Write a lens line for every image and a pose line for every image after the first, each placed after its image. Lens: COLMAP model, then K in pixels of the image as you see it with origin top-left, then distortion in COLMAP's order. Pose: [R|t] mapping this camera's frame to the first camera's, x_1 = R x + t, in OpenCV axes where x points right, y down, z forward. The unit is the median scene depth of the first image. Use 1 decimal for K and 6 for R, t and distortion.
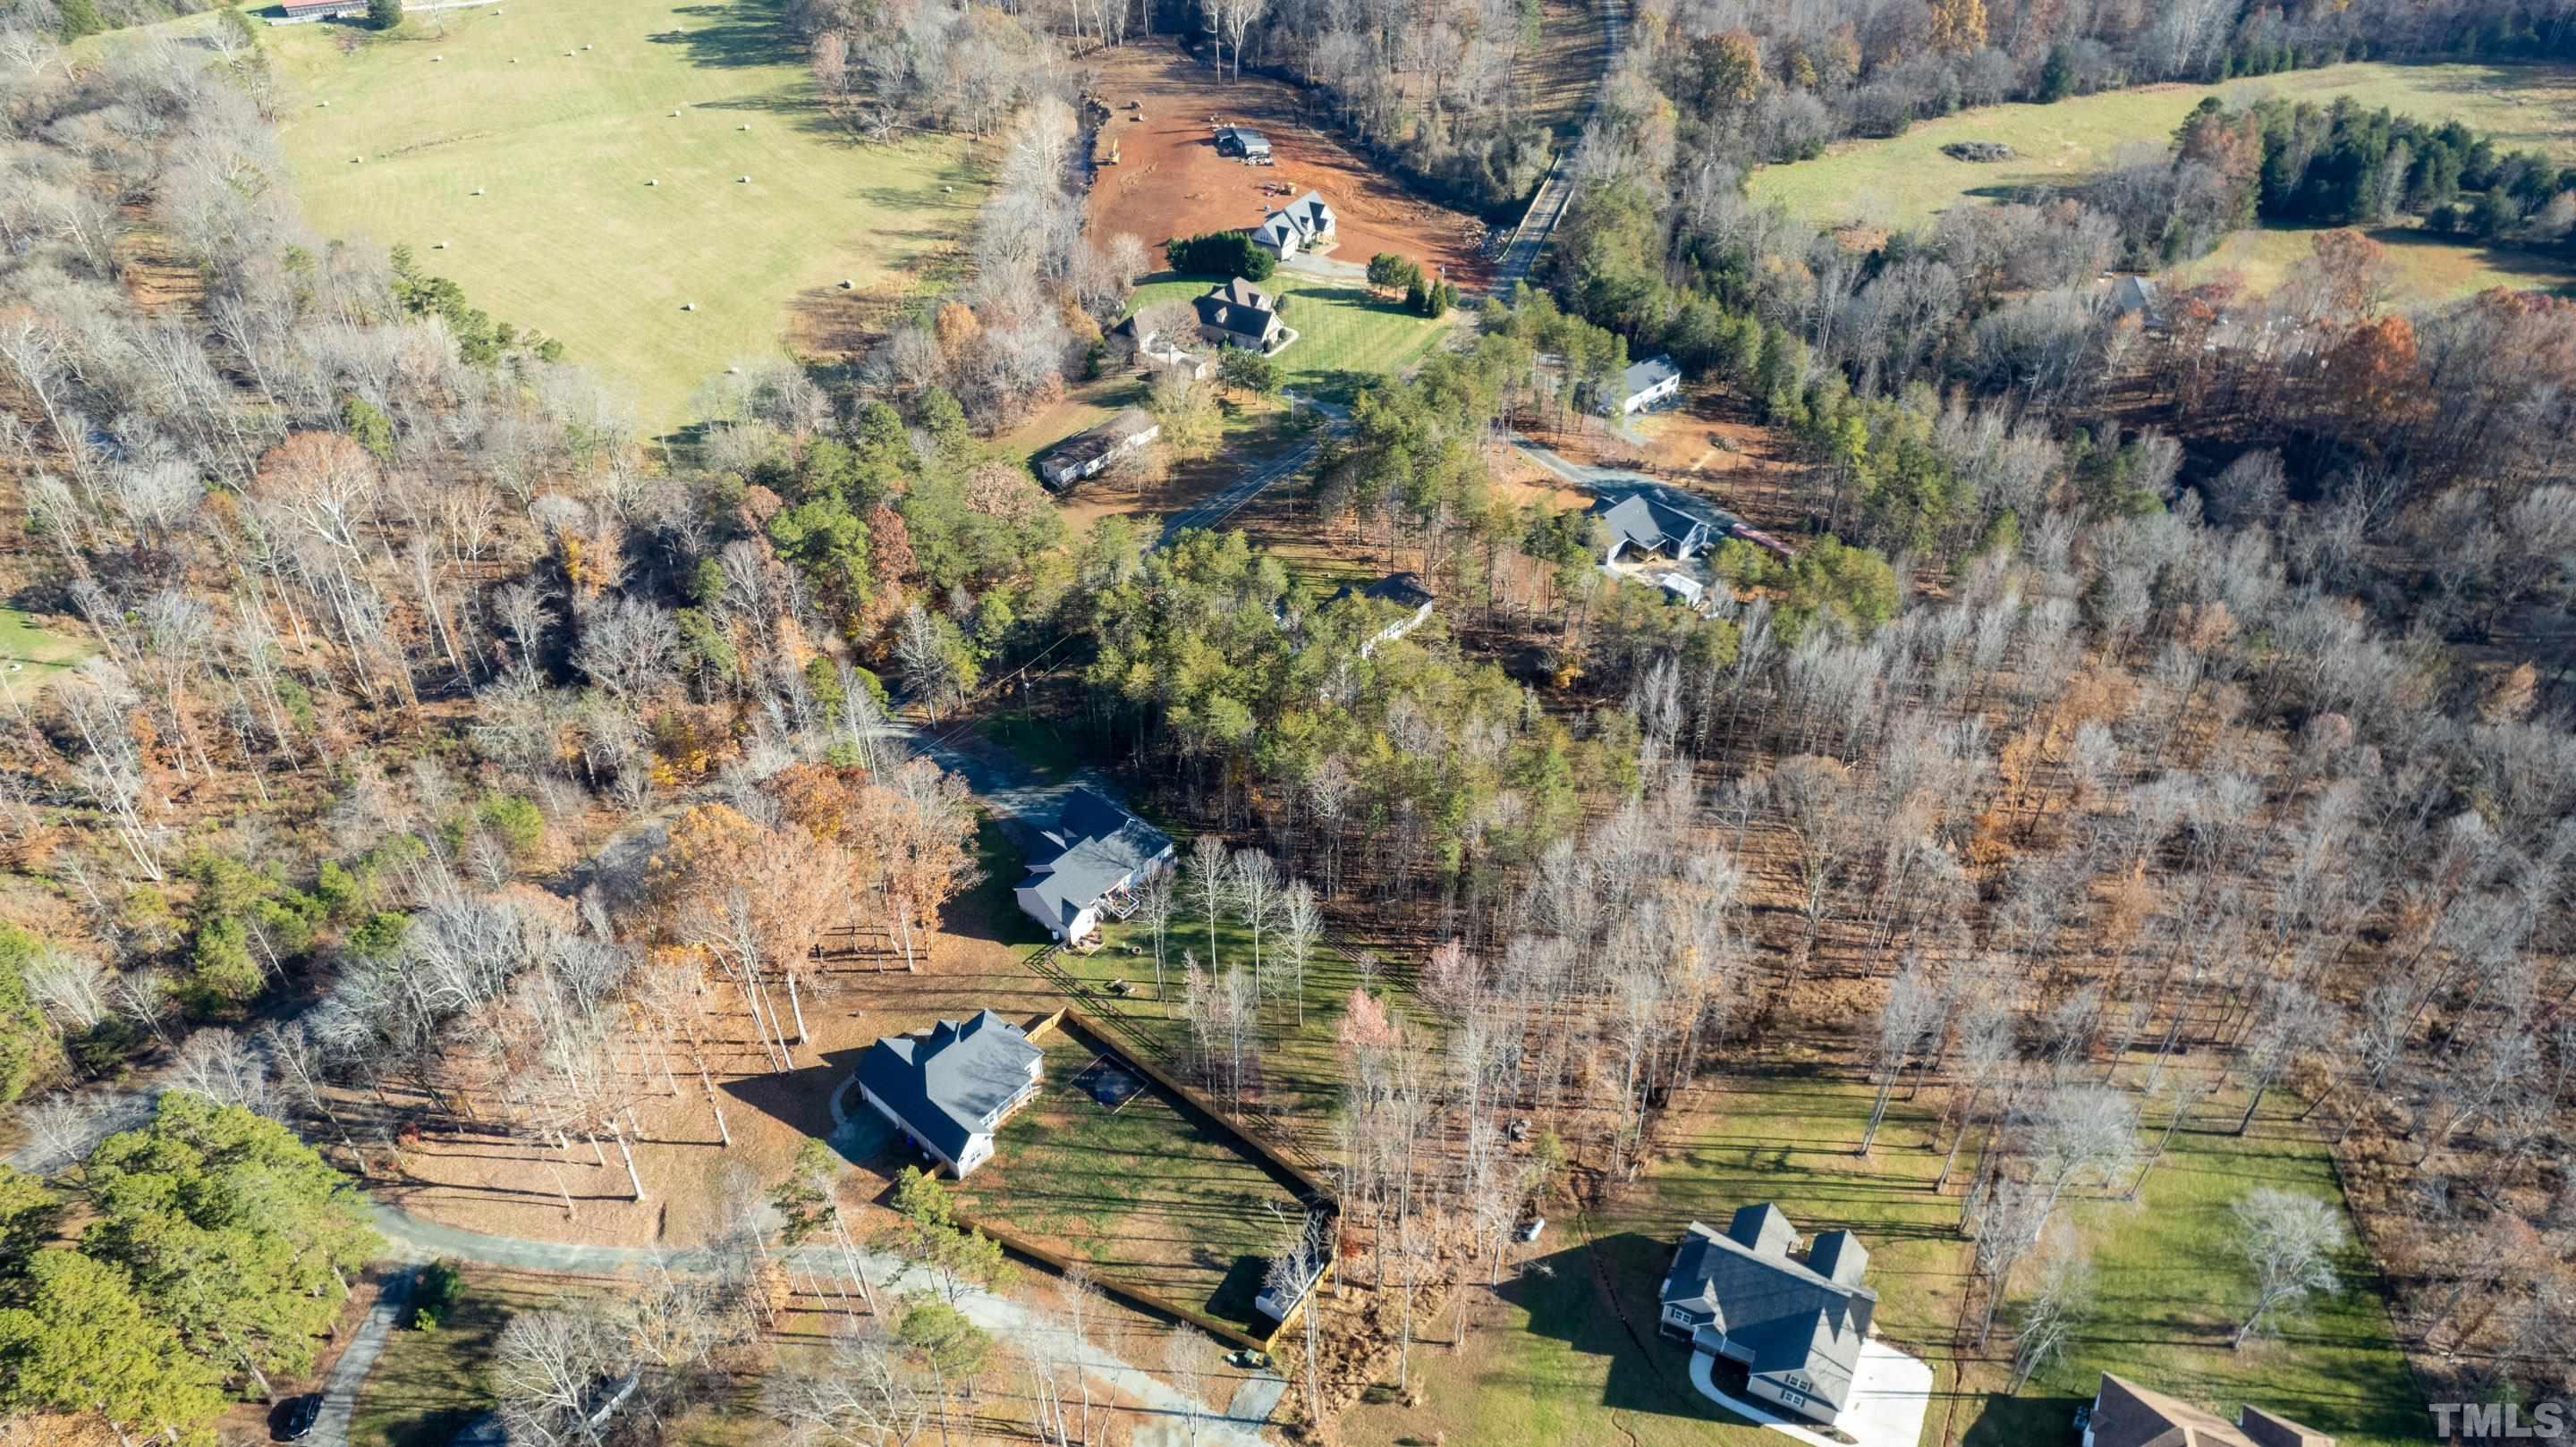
lens RADIAL K [[1664.2, 0, 1294.2], [0, 1664.2, 731.2], [0, 0, 1]] dist [-0.071118, 0.063375]
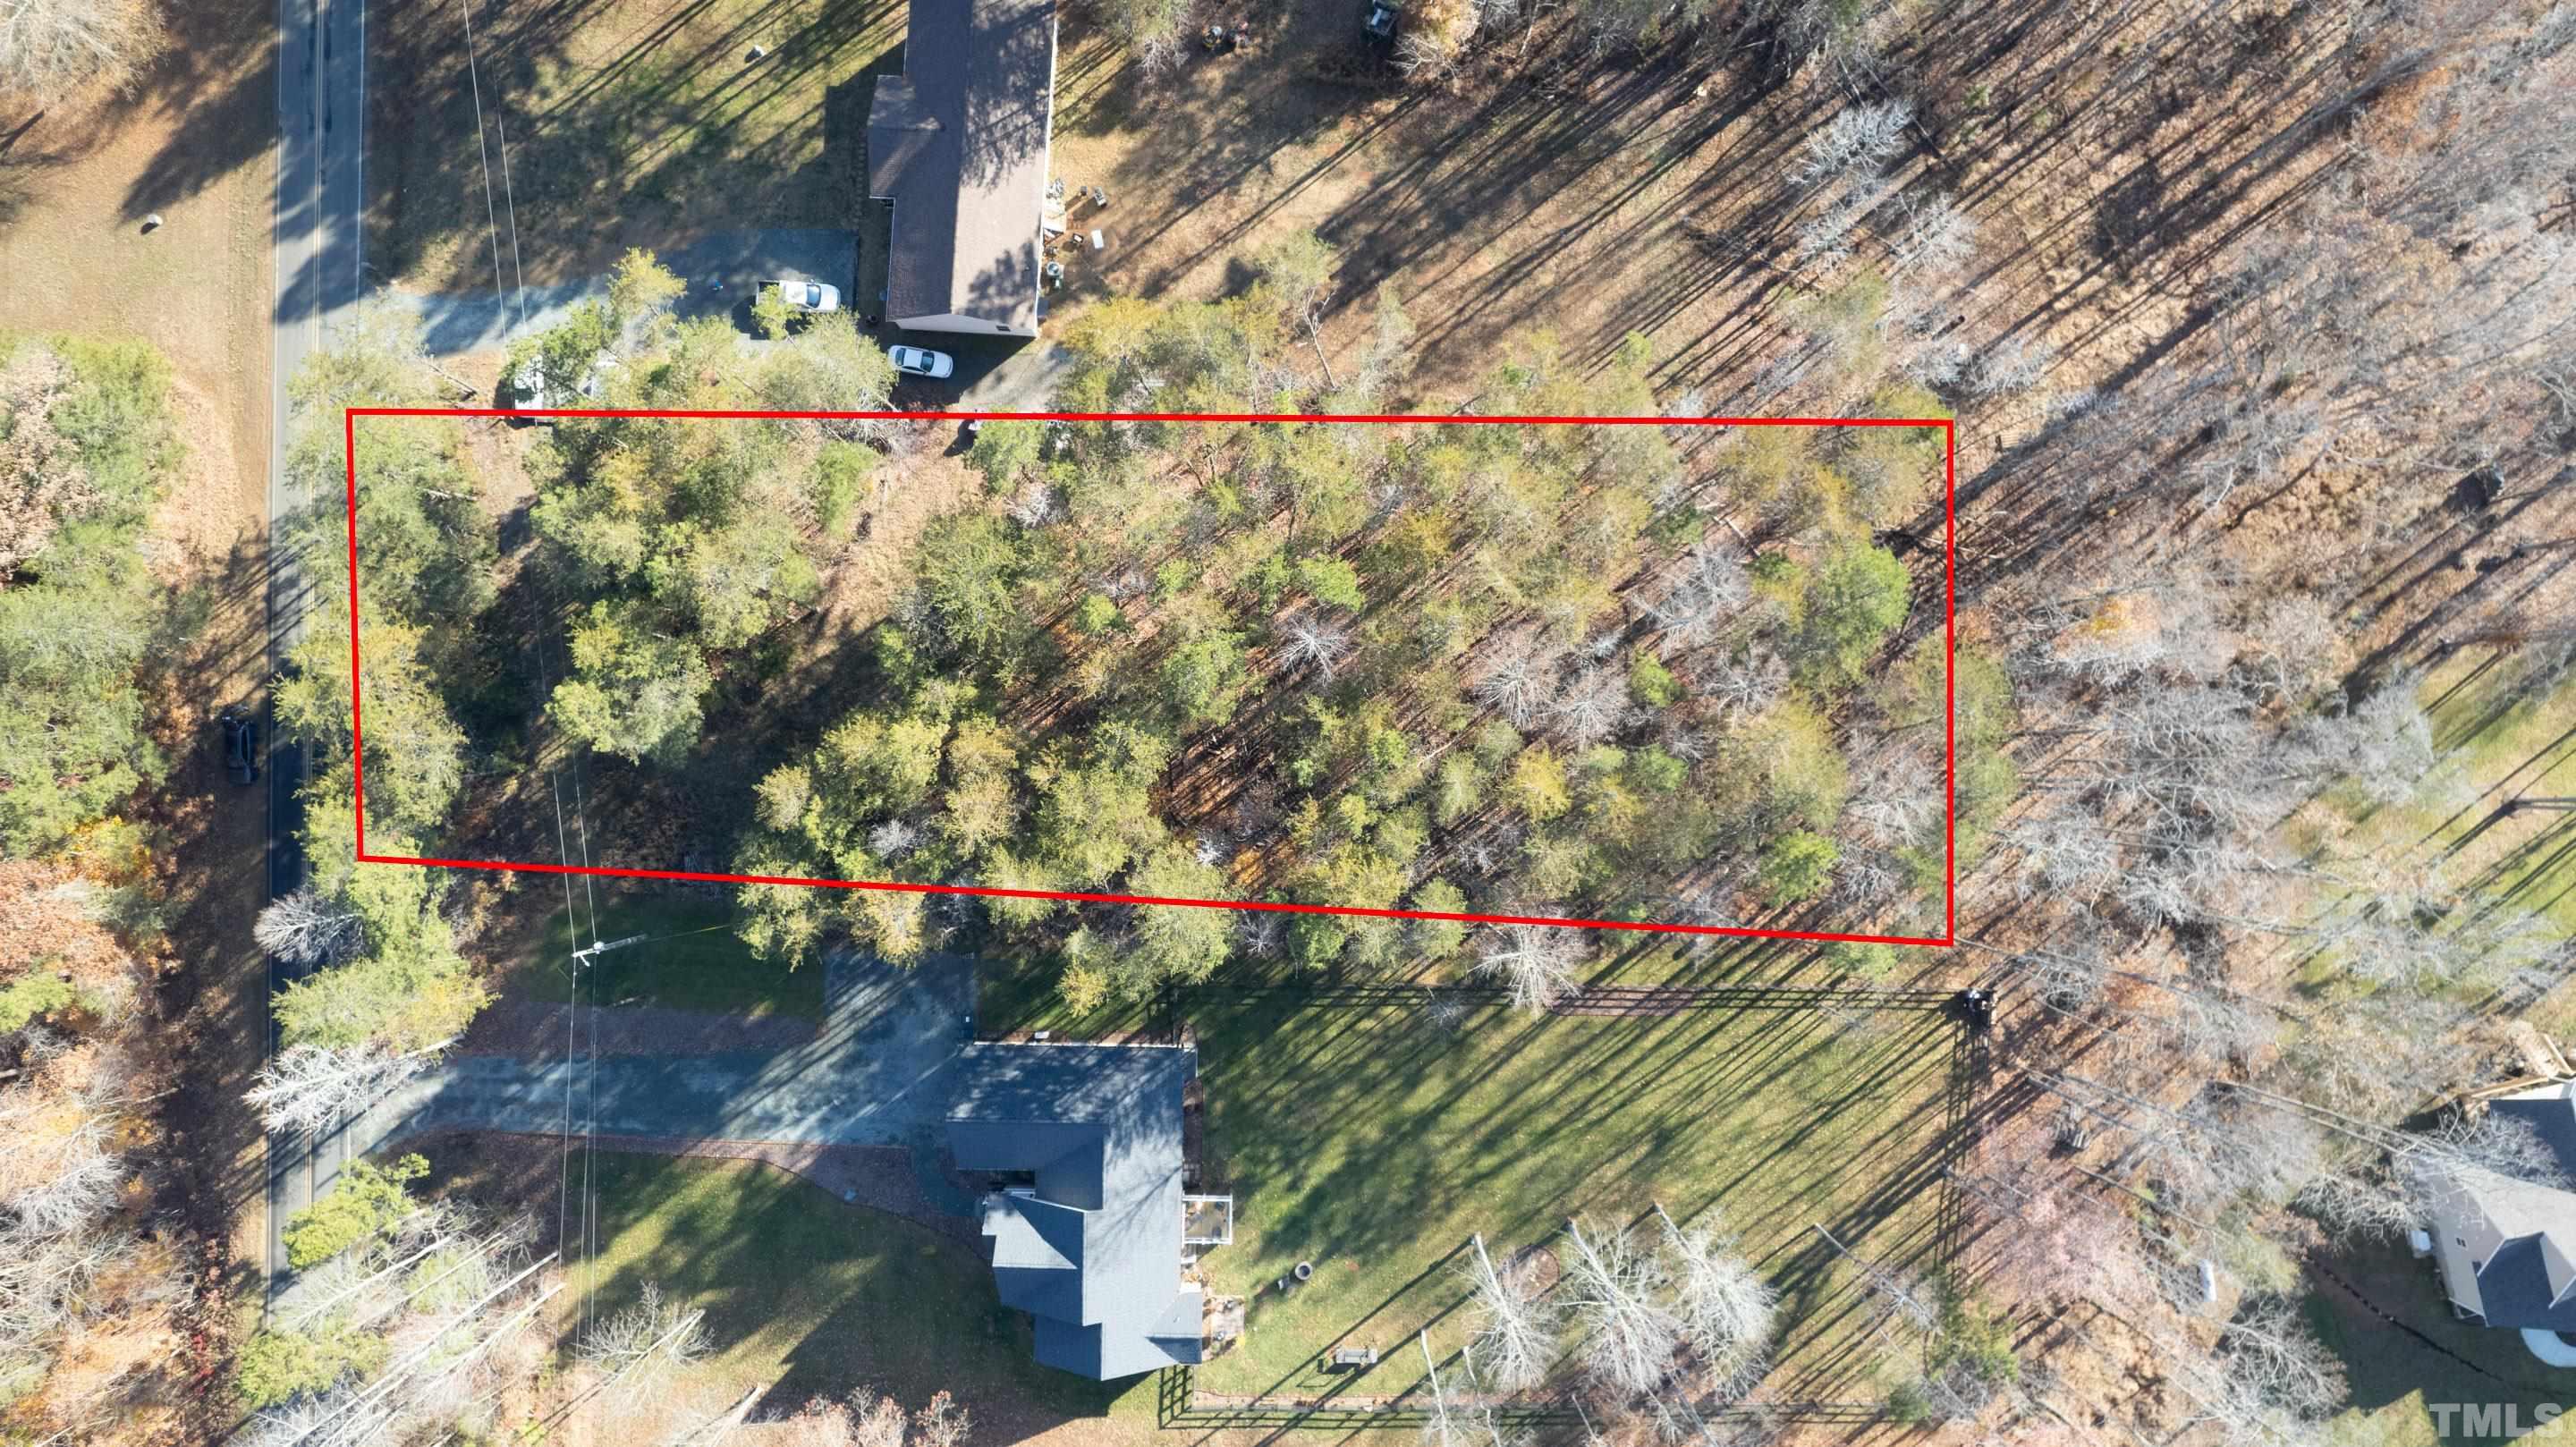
lens RADIAL K [[1664.2, 0, 1298.6], [0, 1664.2, 712.0], [0, 0, 1]] dist [-0.071118, 0.063375]
pose [[0.758115, -0.651463, 0.029291, 0.004329], [0.393970, 0.493336, 0.775505, -0.348553], [-0.519663, -0.576382, 0.630662, 0.739895]]
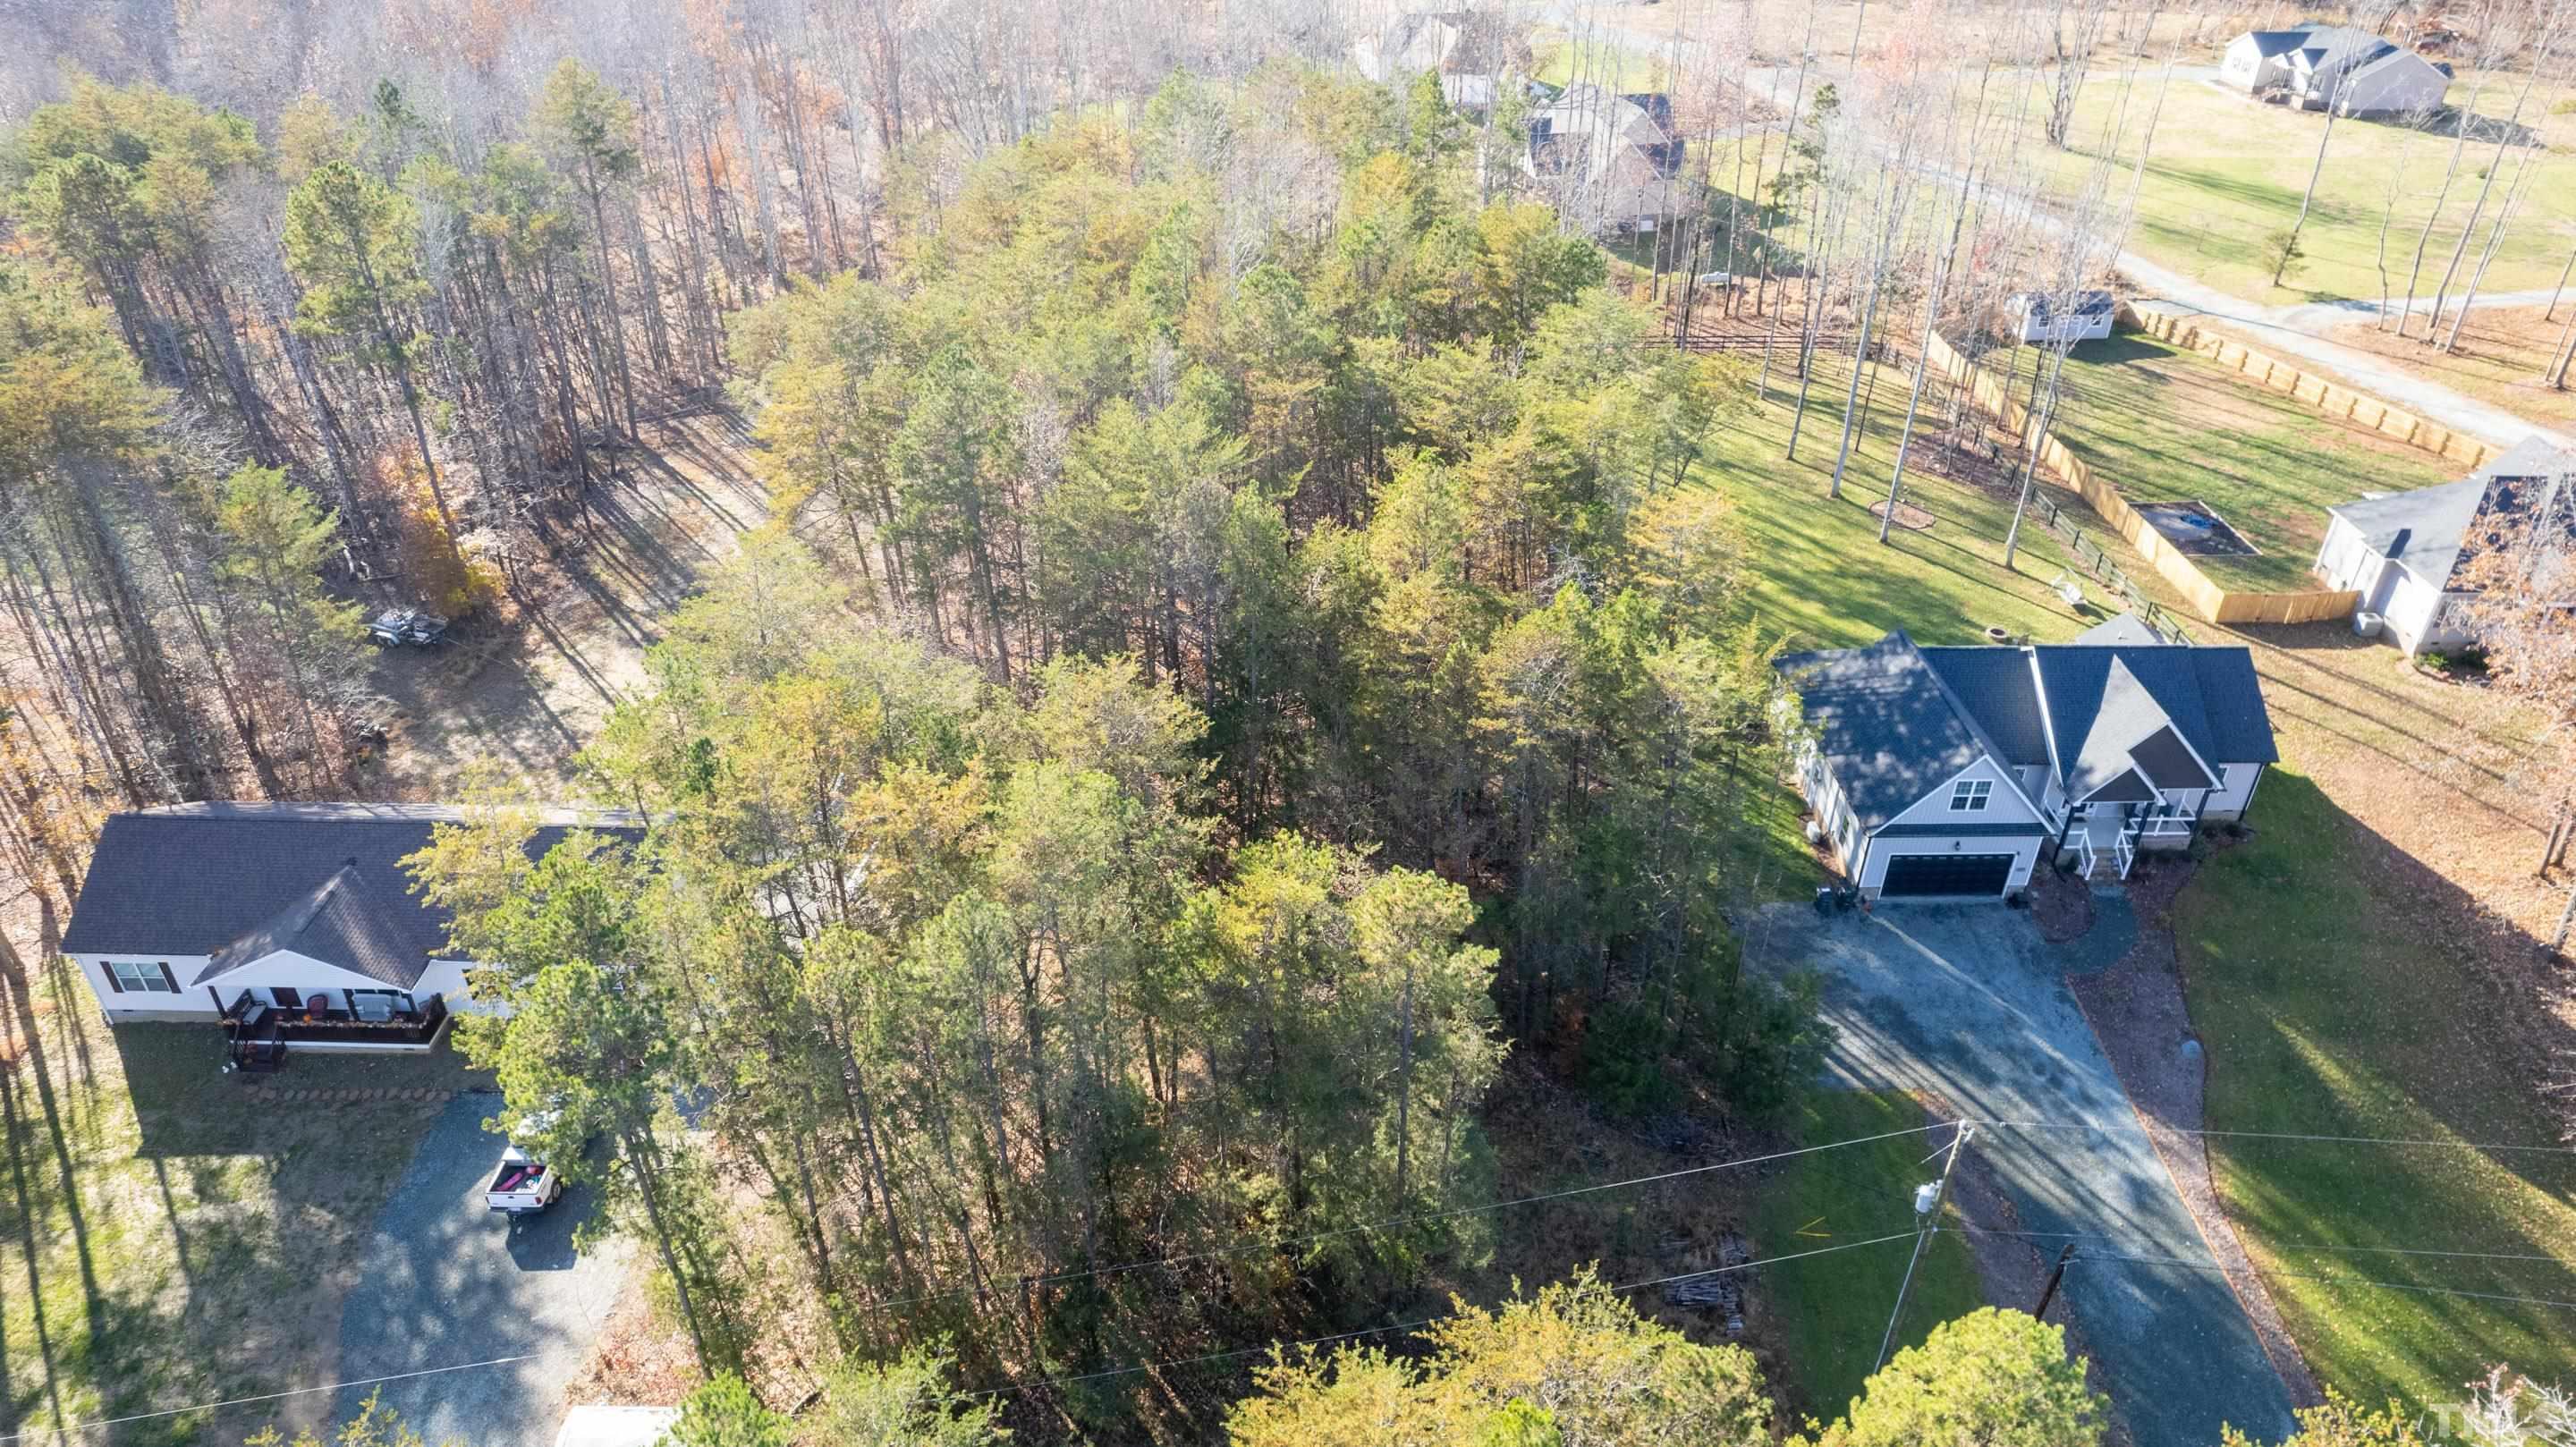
lens RADIAL K [[1664.2, 0, 1276.9], [0, 1664.2, 699.3], [0, 0, 1]] dist [-0.071118, 0.063375]
pose [[-0.684235, -0.378739, 0.623201, -0.226104], [0.455105, 0.445970, 0.770707, -0.254761], [-0.569826, 0.810967, -0.132782, 1.124804]]
